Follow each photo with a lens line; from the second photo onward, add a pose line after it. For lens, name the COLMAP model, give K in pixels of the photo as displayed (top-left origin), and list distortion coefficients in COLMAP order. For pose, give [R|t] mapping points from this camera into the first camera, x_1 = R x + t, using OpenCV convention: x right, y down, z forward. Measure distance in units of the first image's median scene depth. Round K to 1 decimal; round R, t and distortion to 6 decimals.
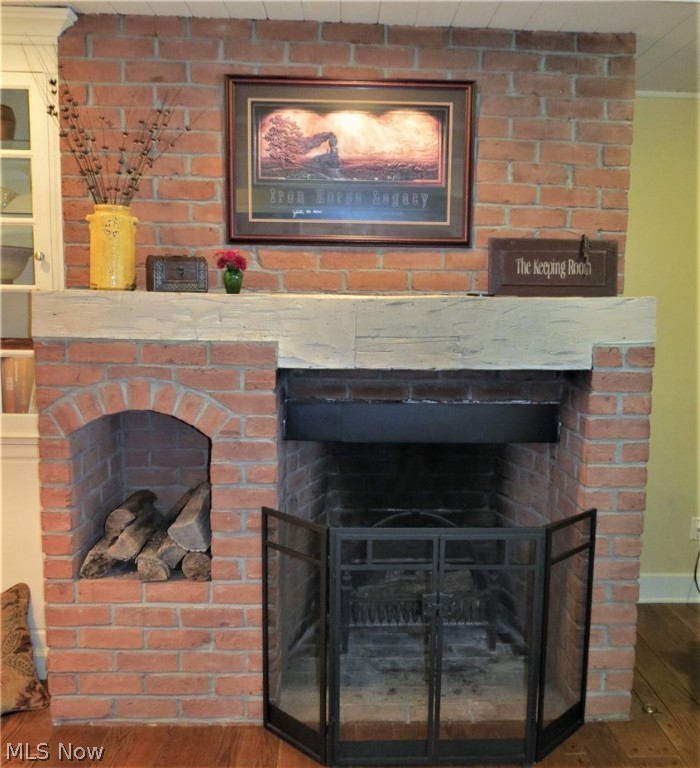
lens RADIAL K [[914.7, 0, 350.6], [0, 914.7, 416.1], [0, 0, 1]] dist [-0.009535, -0.009105]
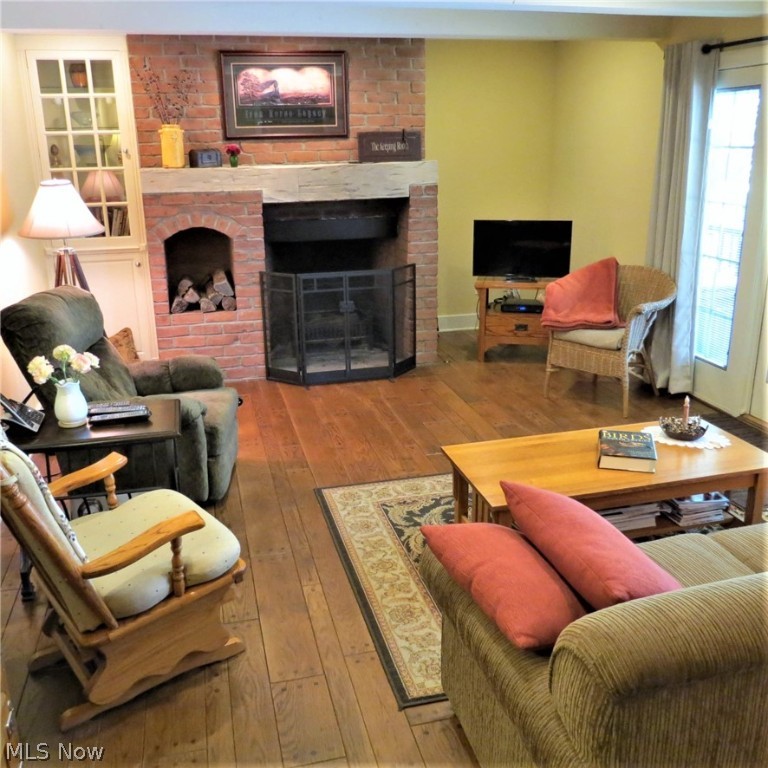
lens RADIAL K [[730.0, 0, 382.5], [0, 730.0, 384.8], [0, 0, 1]] dist [-0.033945, 0.018065]
pose [[0.980608, -0.090943, 0.173599, -0.125078], [0.058631, 0.981377, 0.182924, 0.060450], [-0.187002, -0.169198, 0.967679, -0.665765]]
